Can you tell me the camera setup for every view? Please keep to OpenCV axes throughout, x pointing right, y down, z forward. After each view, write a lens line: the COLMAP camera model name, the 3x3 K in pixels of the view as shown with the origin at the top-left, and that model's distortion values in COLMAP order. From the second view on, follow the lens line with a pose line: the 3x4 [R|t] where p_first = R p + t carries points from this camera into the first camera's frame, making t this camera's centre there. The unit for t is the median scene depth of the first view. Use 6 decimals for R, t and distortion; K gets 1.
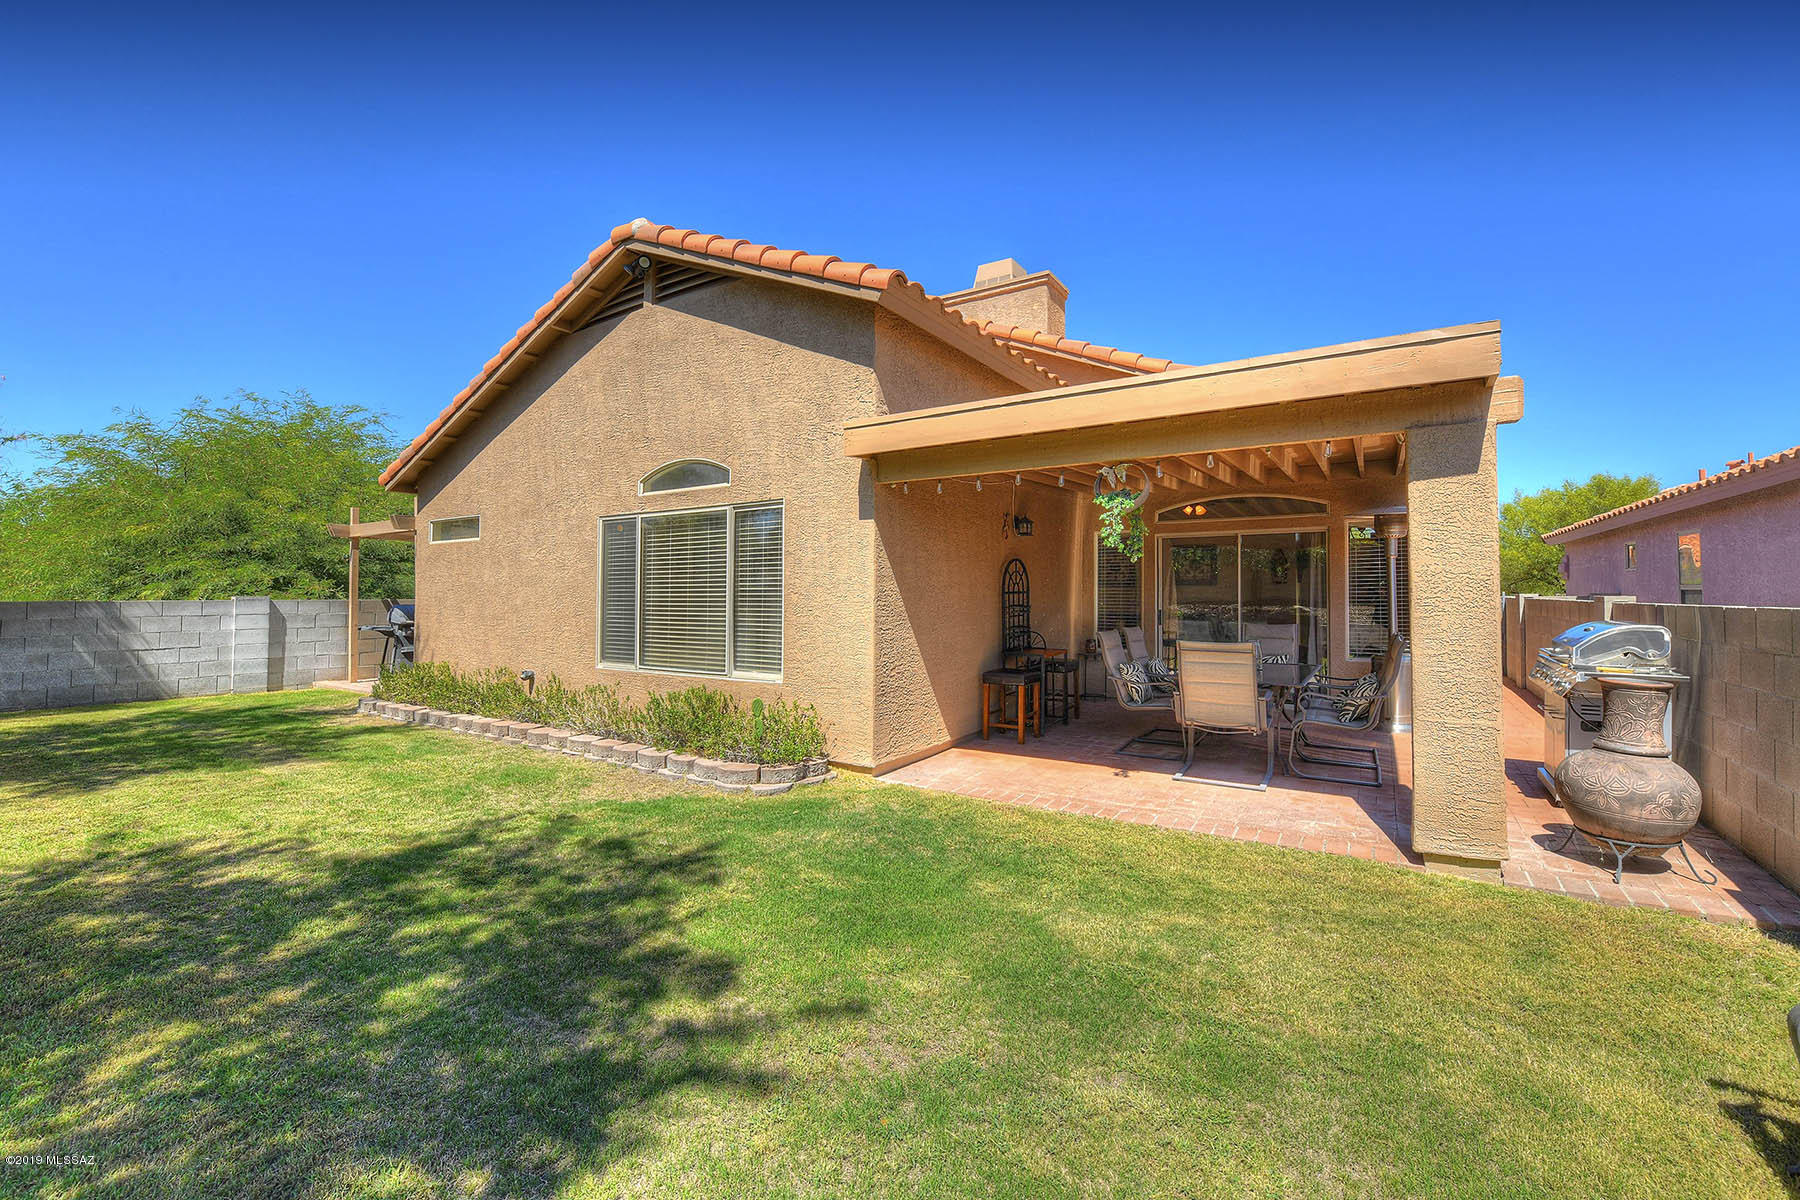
lens RADIAL K [[728.6, 0, 863.0], [0, 728.6, 584.6], [0, 0, 1]] dist [-0.019635, -0.002362]
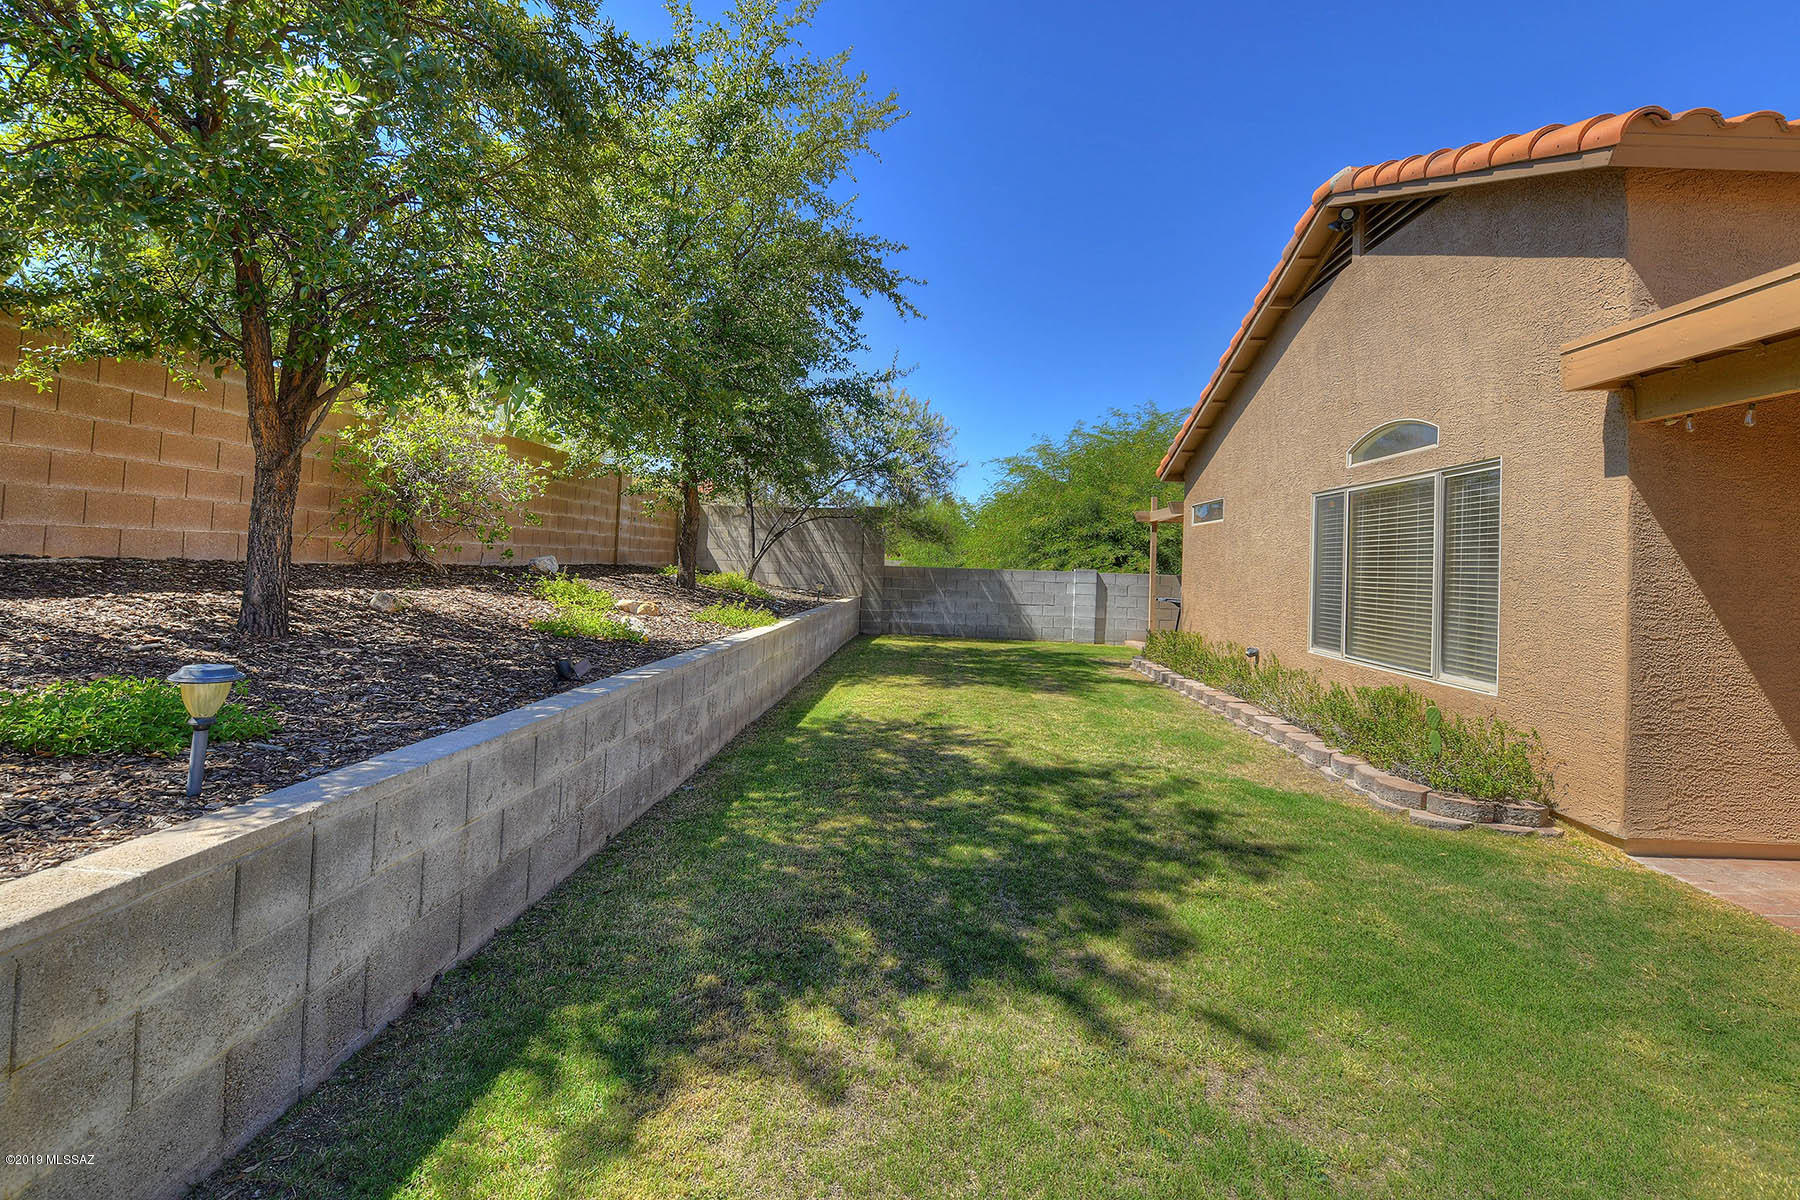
lens RADIAL K [[728.6, 0, 910.8], [0, 728.6, 549.5], [0, 0, 1]] dist [-0.019635, -0.002362]
pose [[0.527510, 0.005013, -0.849534, 0.226174], [-0.025329, 0.999631, -0.009830, 0.003642], [0.849171, 0.026703, 0.527443, 0.074657]]
